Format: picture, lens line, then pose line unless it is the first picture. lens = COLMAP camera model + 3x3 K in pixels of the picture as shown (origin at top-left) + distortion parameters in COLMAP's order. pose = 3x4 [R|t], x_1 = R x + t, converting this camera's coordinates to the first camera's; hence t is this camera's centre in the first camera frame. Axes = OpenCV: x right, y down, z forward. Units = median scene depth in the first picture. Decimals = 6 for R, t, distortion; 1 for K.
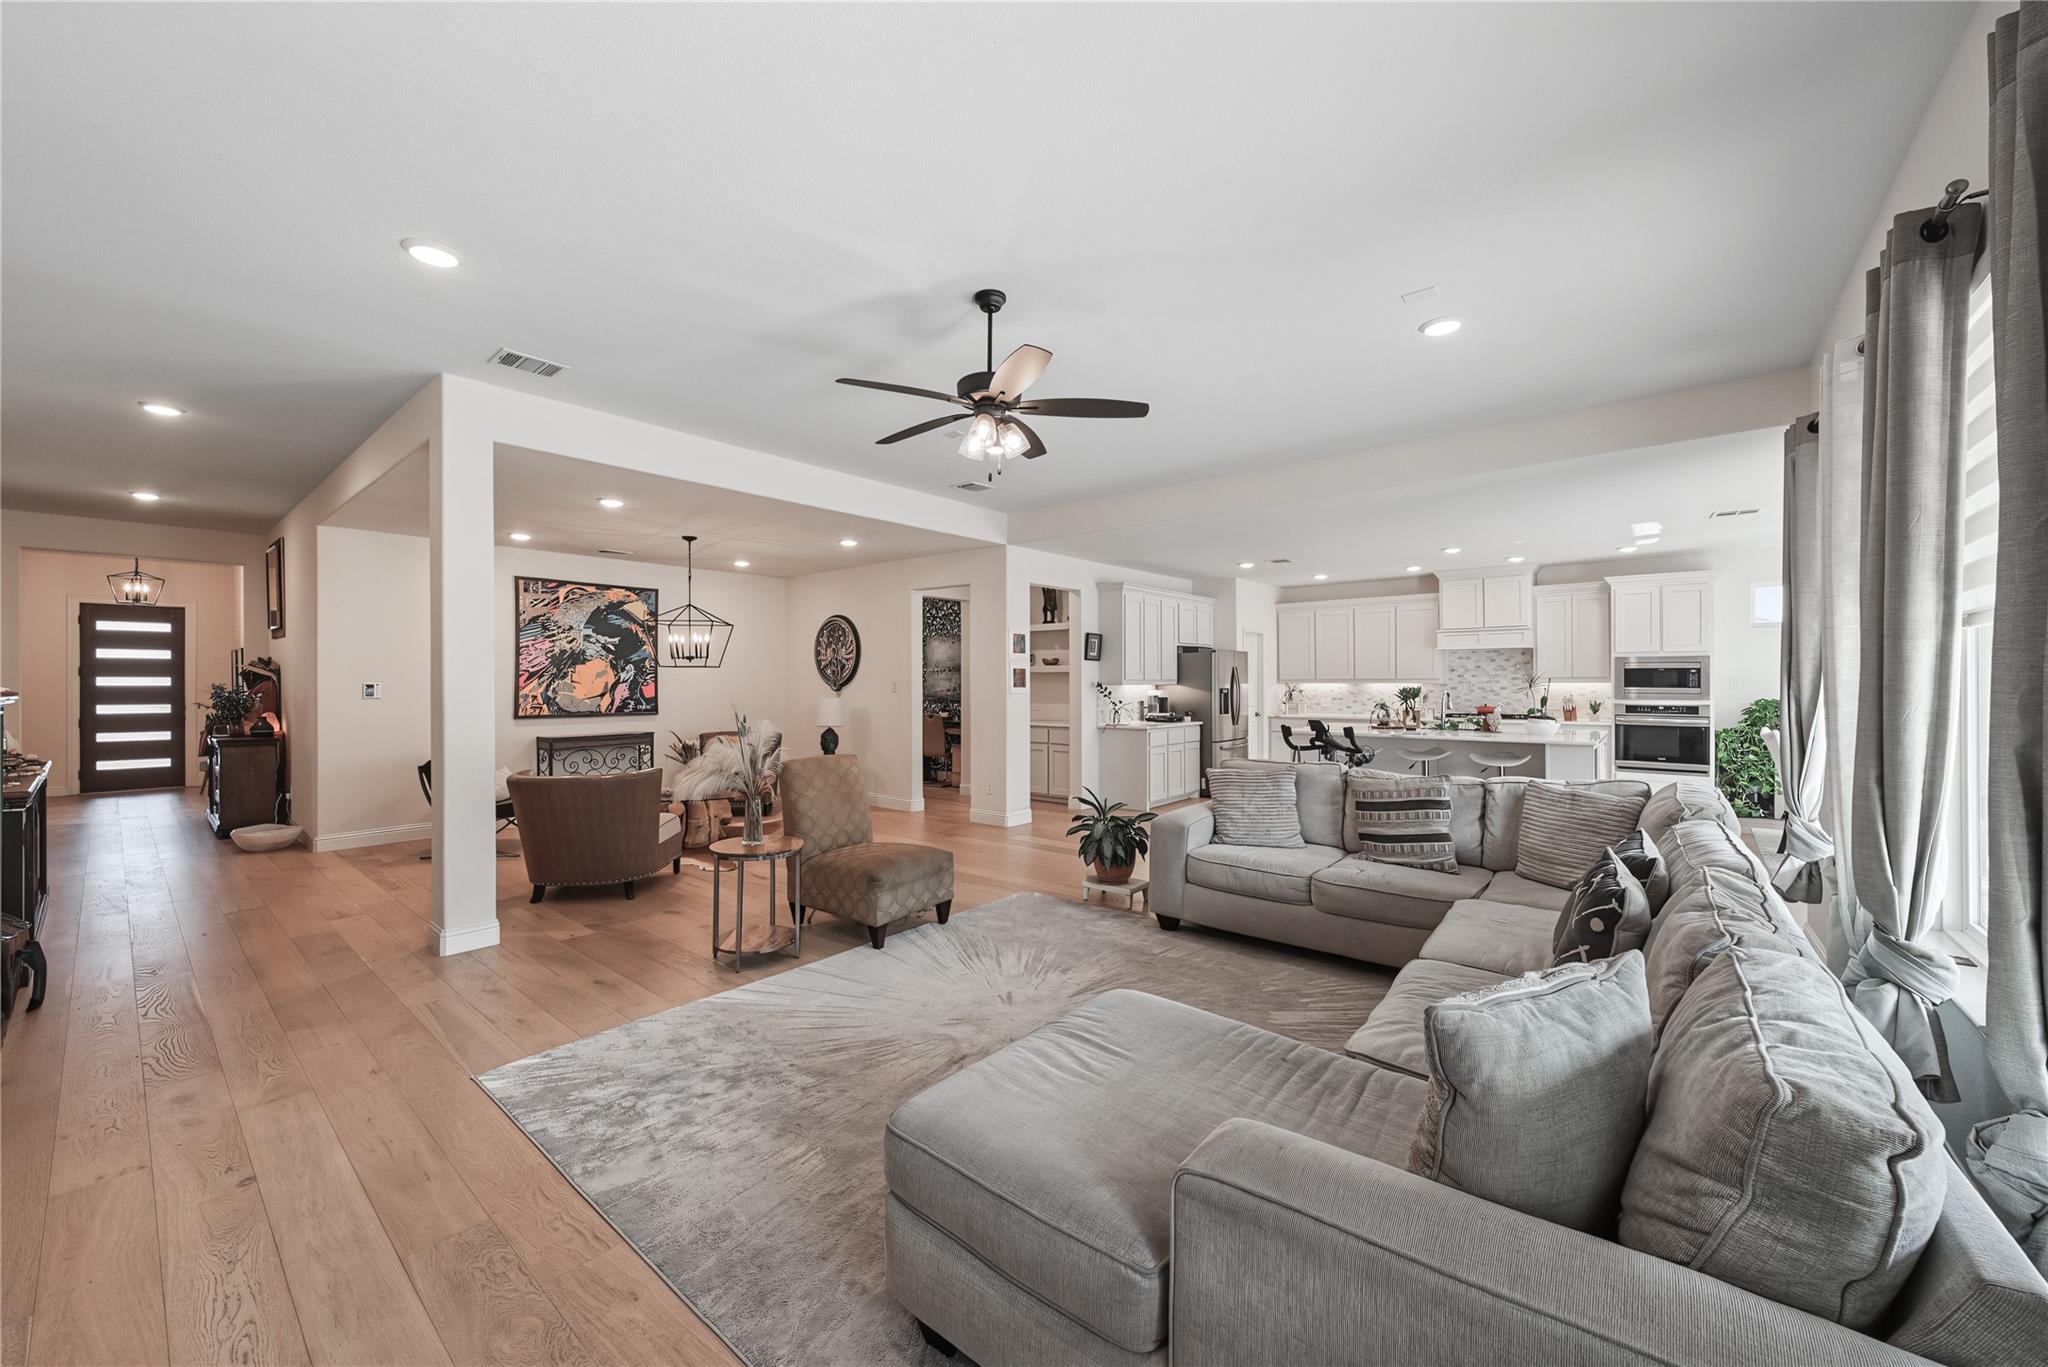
lens RADIAL K [[771.6, 0, 1023.3], [0, 771.6, 689.6], [0, 0, 1]] dist [0.000158, -0.000067]
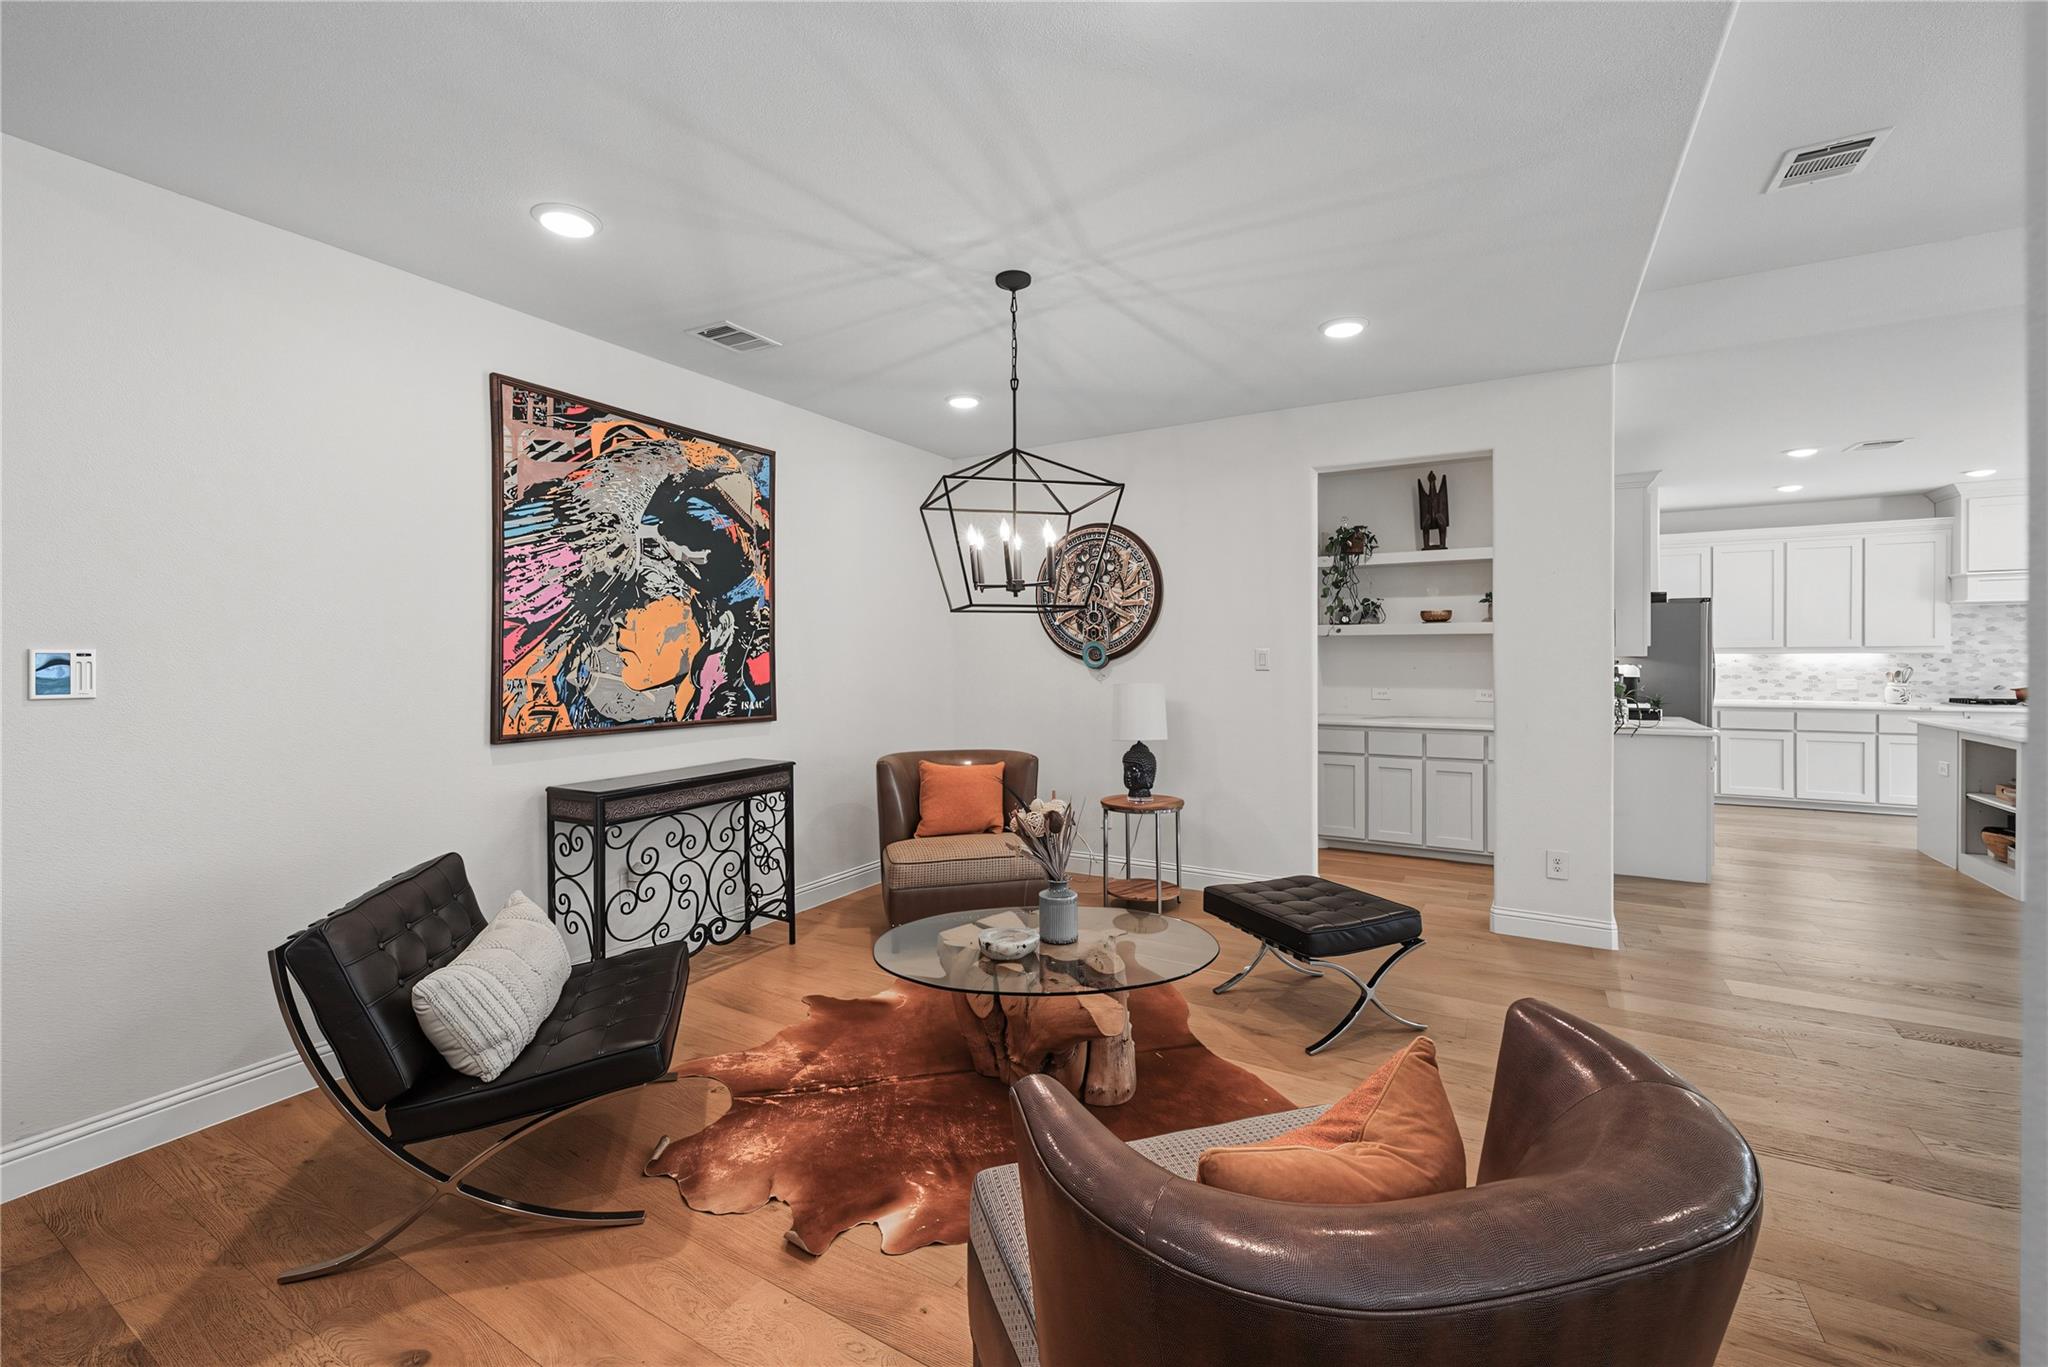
lens RADIAL K [[839.3, 0, 1021.6], [0, 839.3, 668.0], [0, 0, 1]] dist [0.009239, 0.000250]
pose [[0.986273, -0.003539, 0.165083, -0.432082], [0.002977, 0.999989, 0.003652, -0.000826], [-0.165094, -0.003111, 0.986273, 0.499067]]
